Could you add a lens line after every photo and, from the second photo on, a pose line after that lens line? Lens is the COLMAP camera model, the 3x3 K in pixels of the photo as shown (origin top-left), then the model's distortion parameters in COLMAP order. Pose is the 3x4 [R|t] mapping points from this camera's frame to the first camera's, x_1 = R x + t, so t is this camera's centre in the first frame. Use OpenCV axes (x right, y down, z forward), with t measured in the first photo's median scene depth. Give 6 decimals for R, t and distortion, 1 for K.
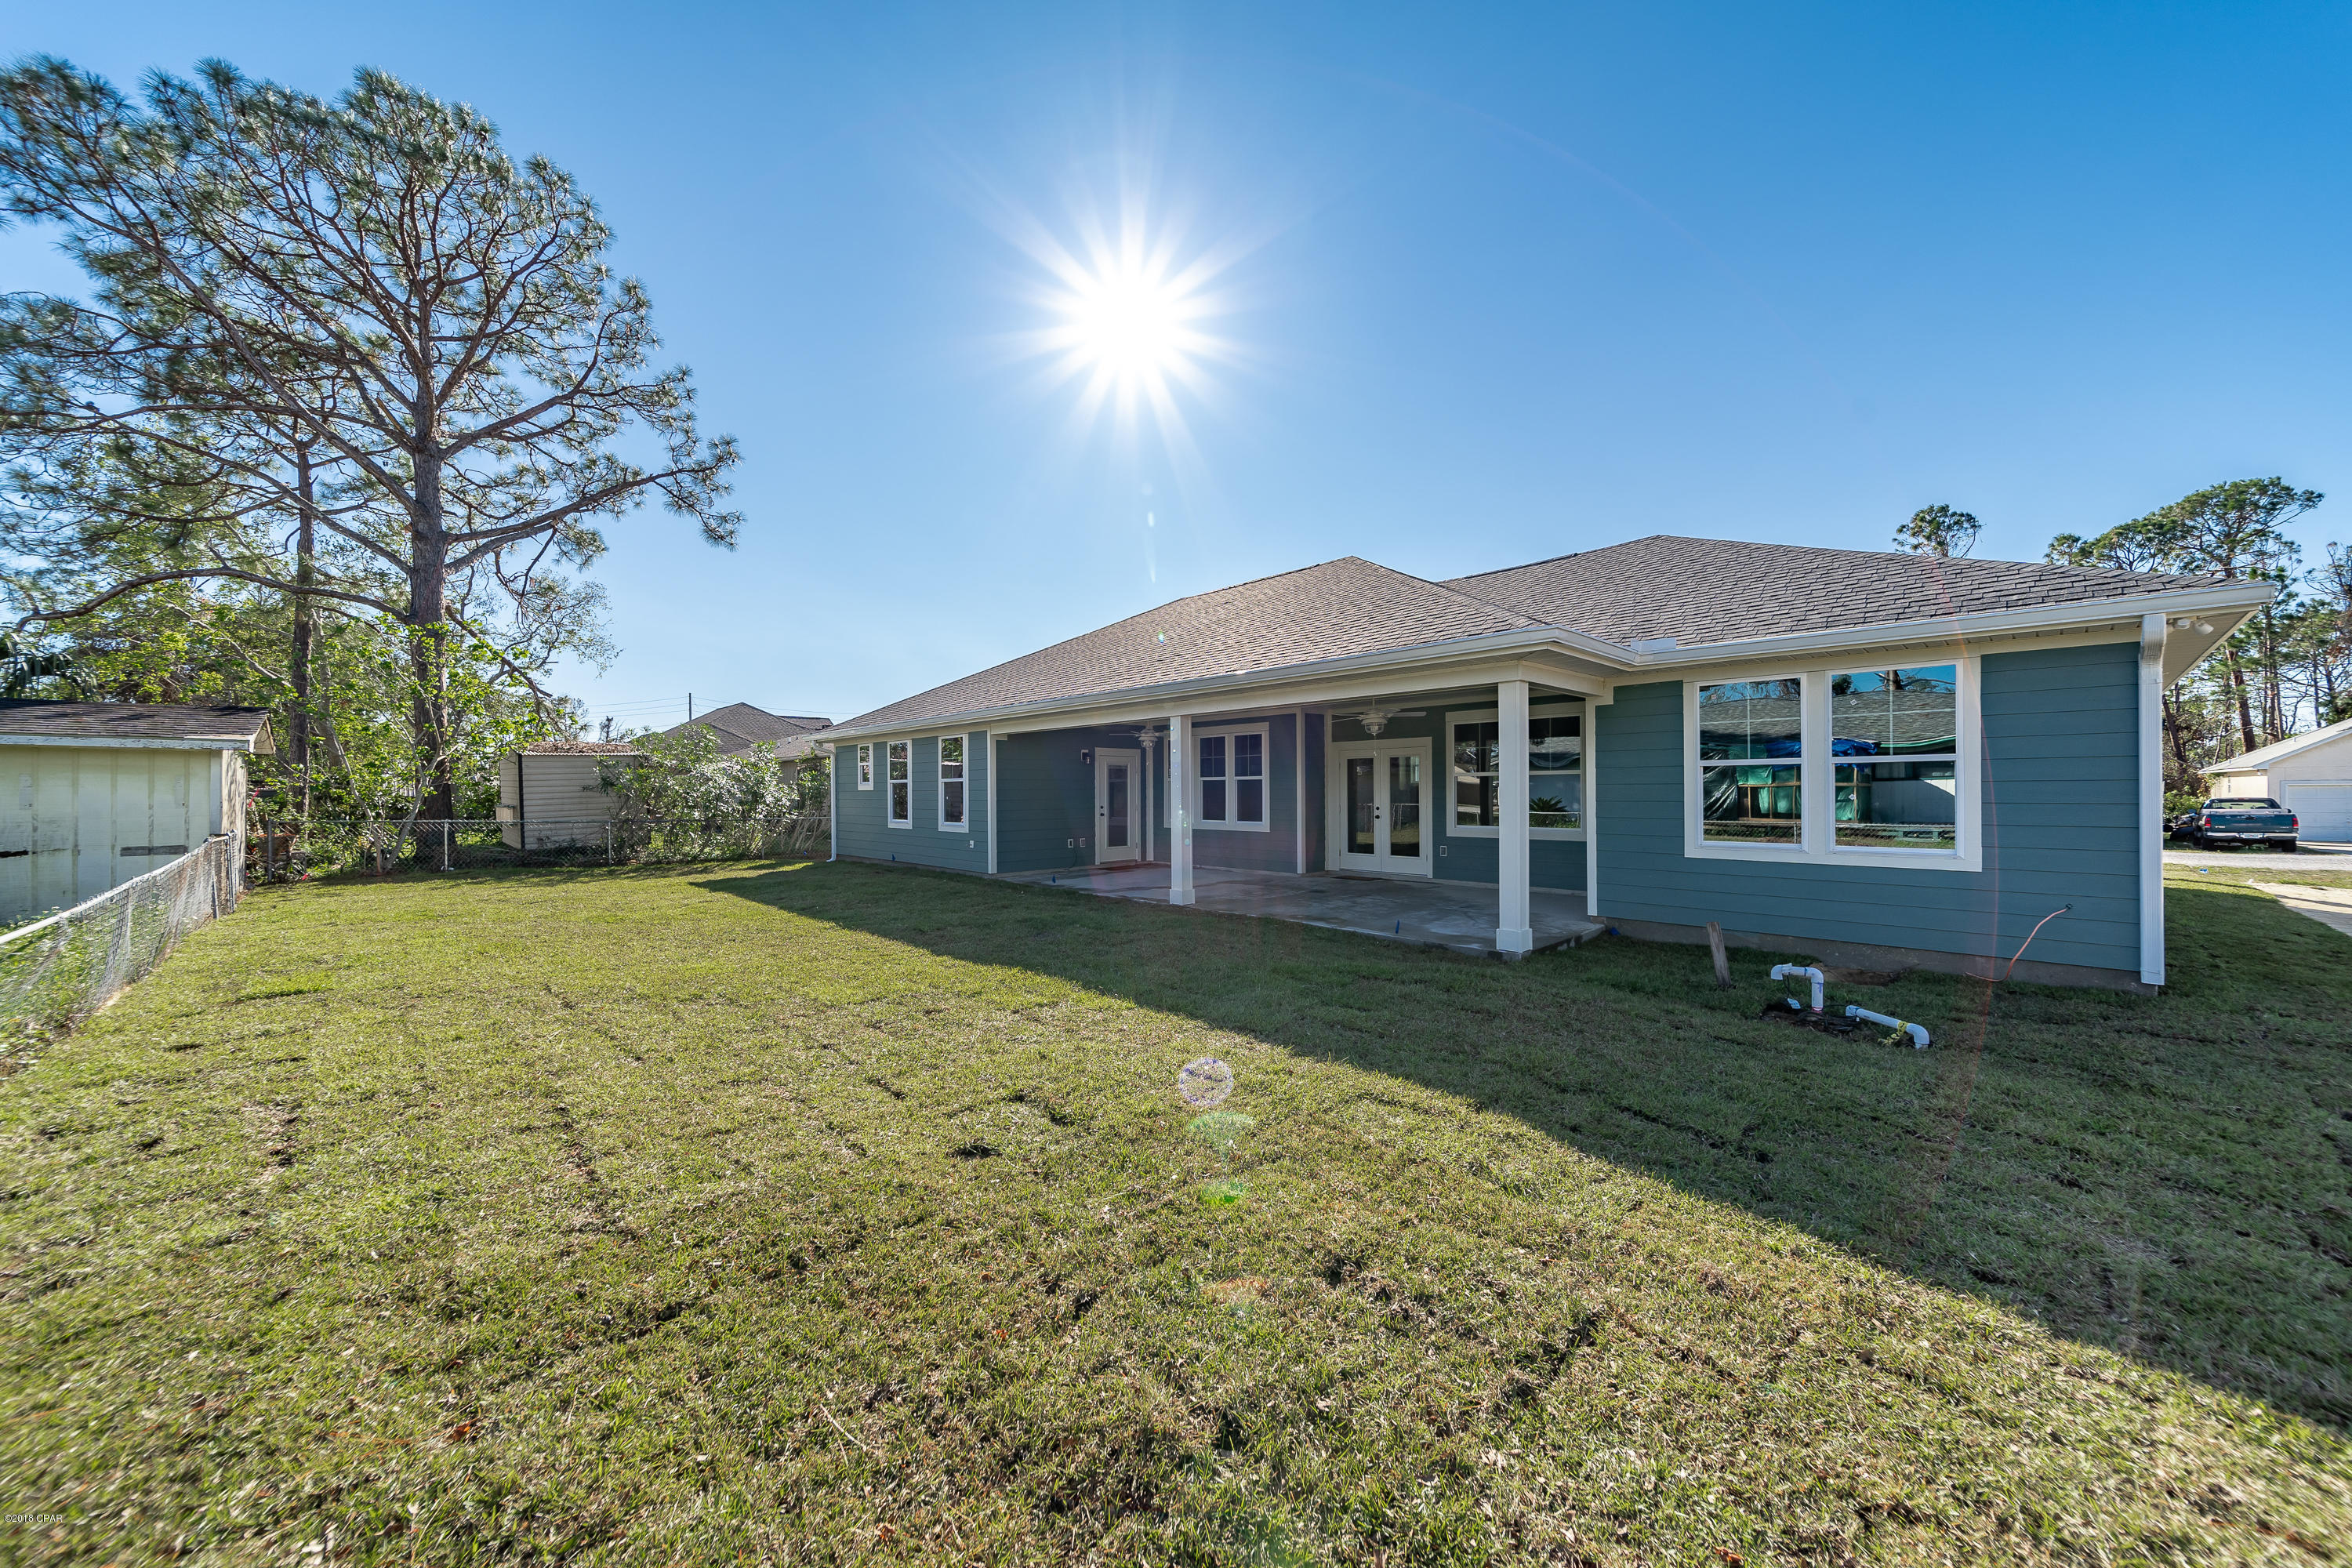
lens RADIAL K [[845.6, 0, 1183.5], [0, 845.6, 790.1], [0, 0, 1]] dist [0.004861, -0.000326]
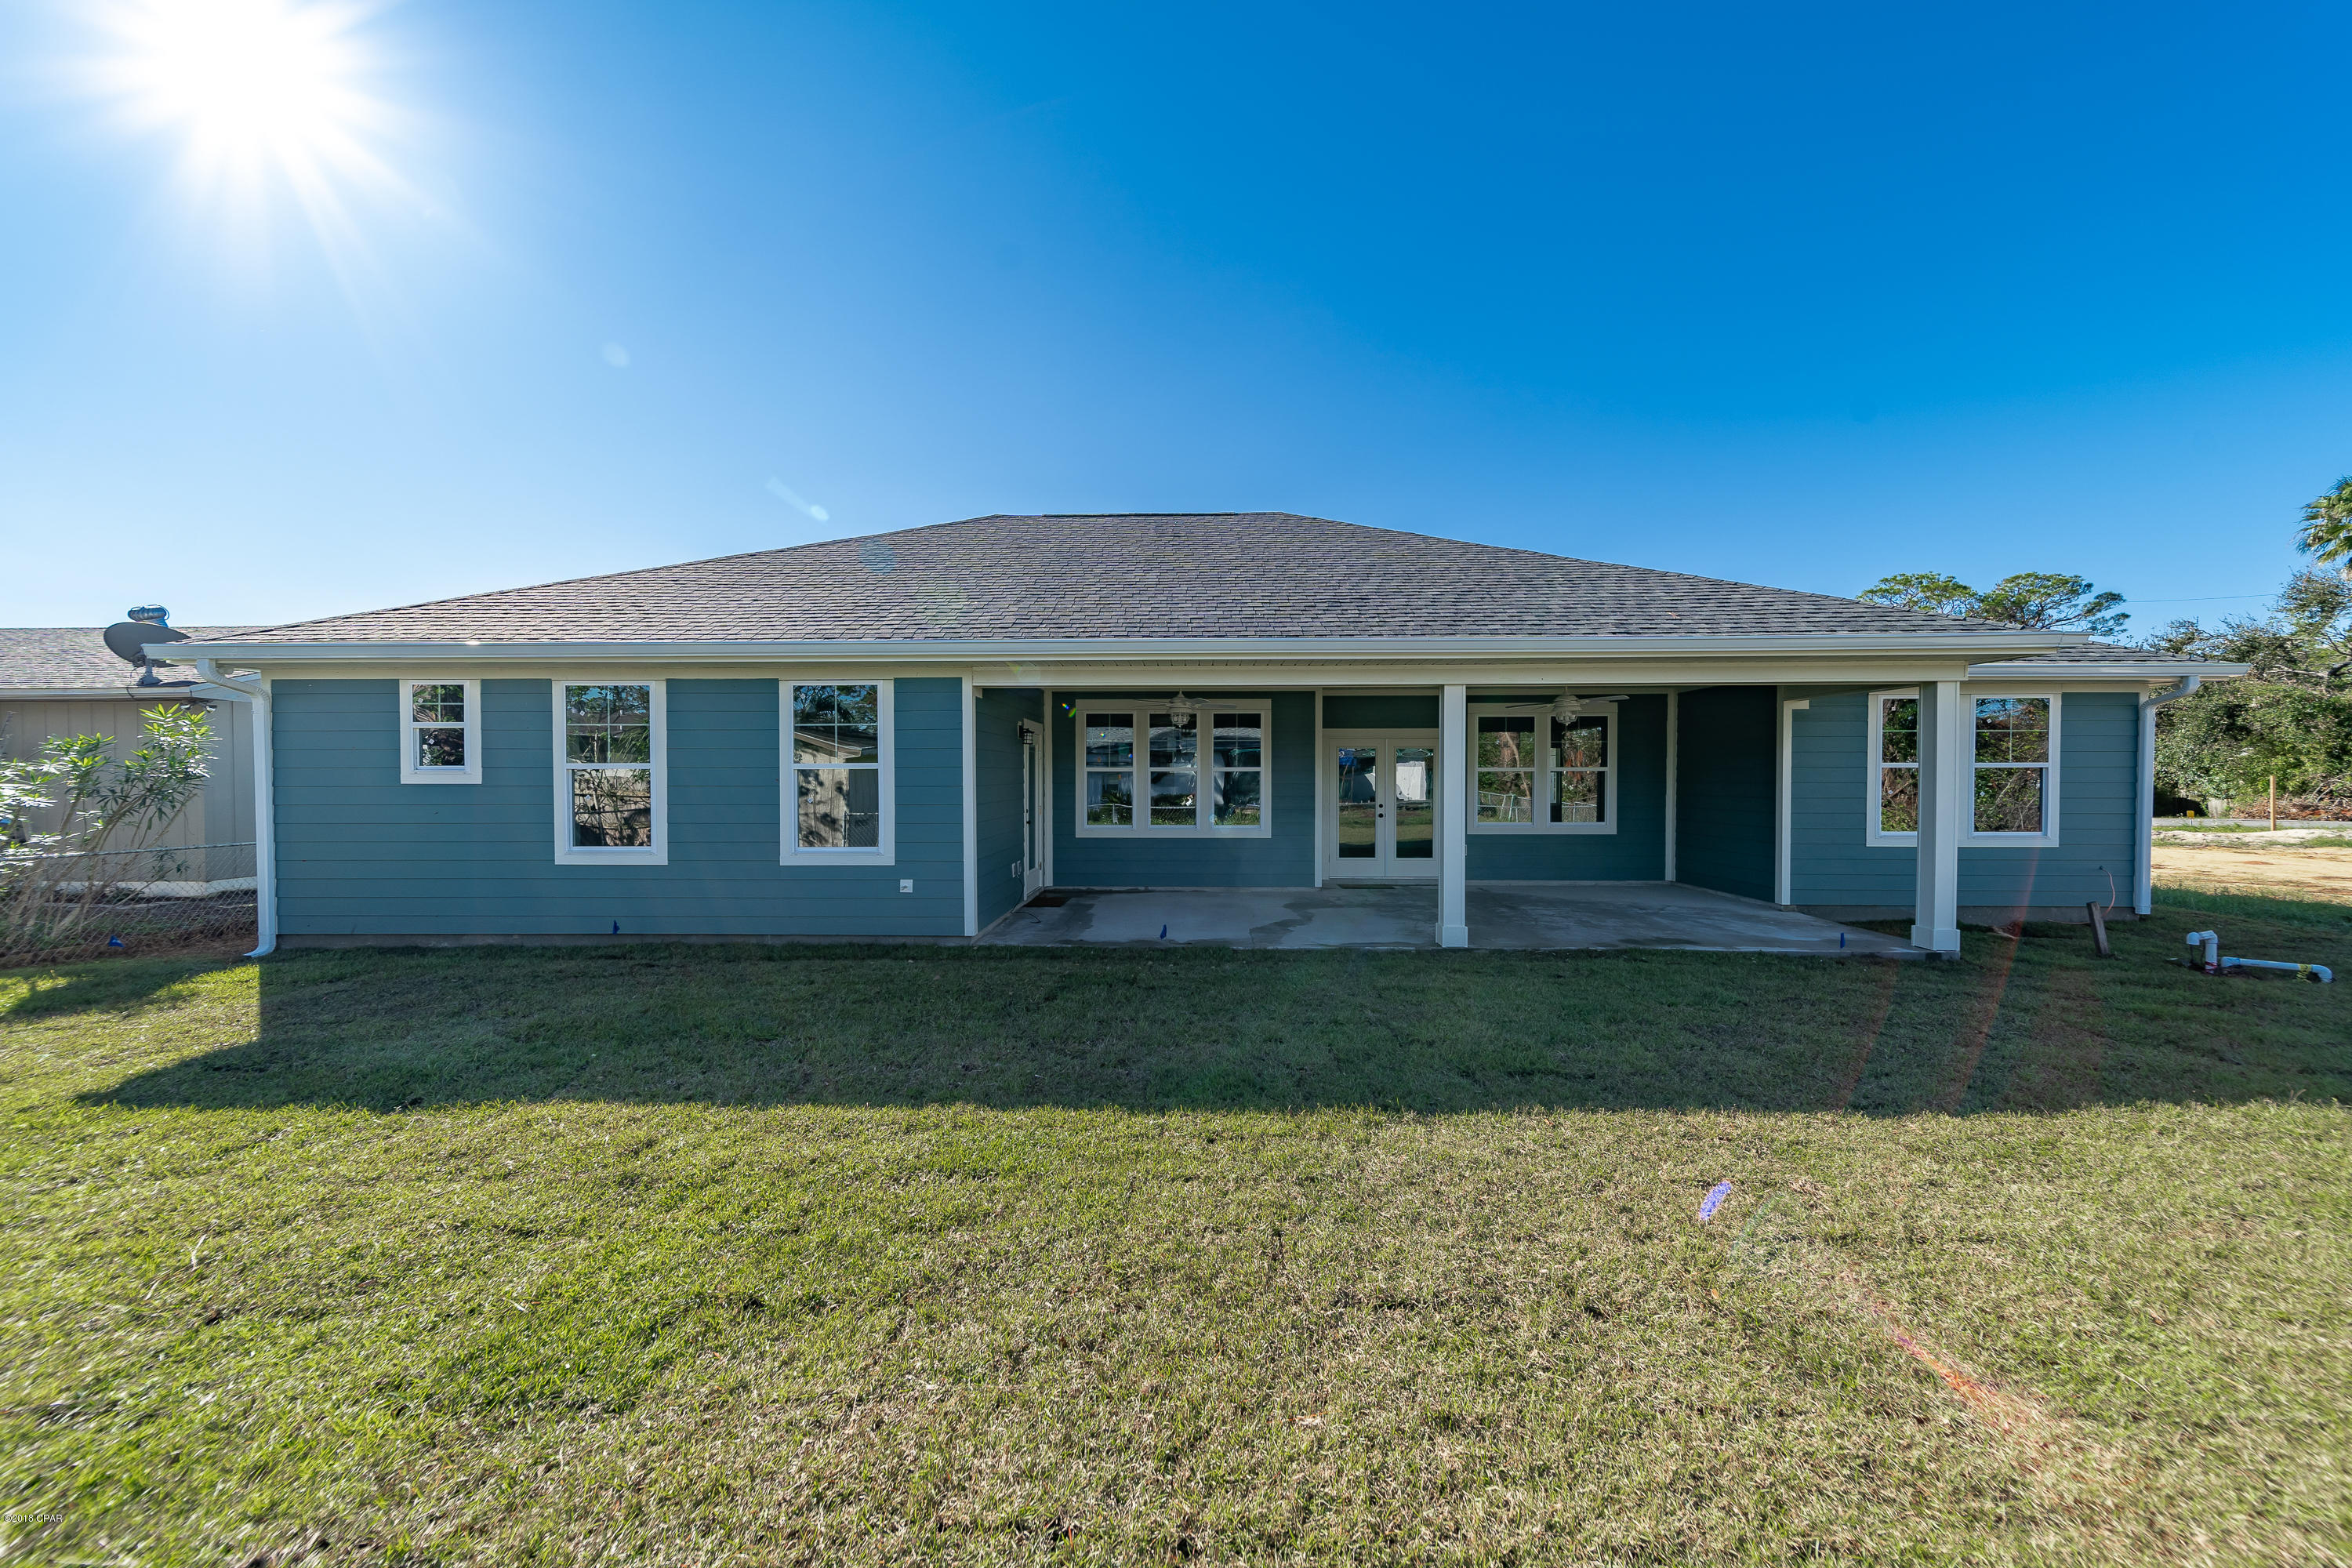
lens RADIAL K [[845.6, 0, 1183.5], [0, 845.6, 790.1], [0, 0, 1]] dist [0.004861, -0.000326]
pose [[0.700370, -0.007891, 0.713737, -0.517472], [-0.001716, 0.999917, 0.012739, -0.005941], [-0.713778, -0.010146, 0.700298, 0.510320]]
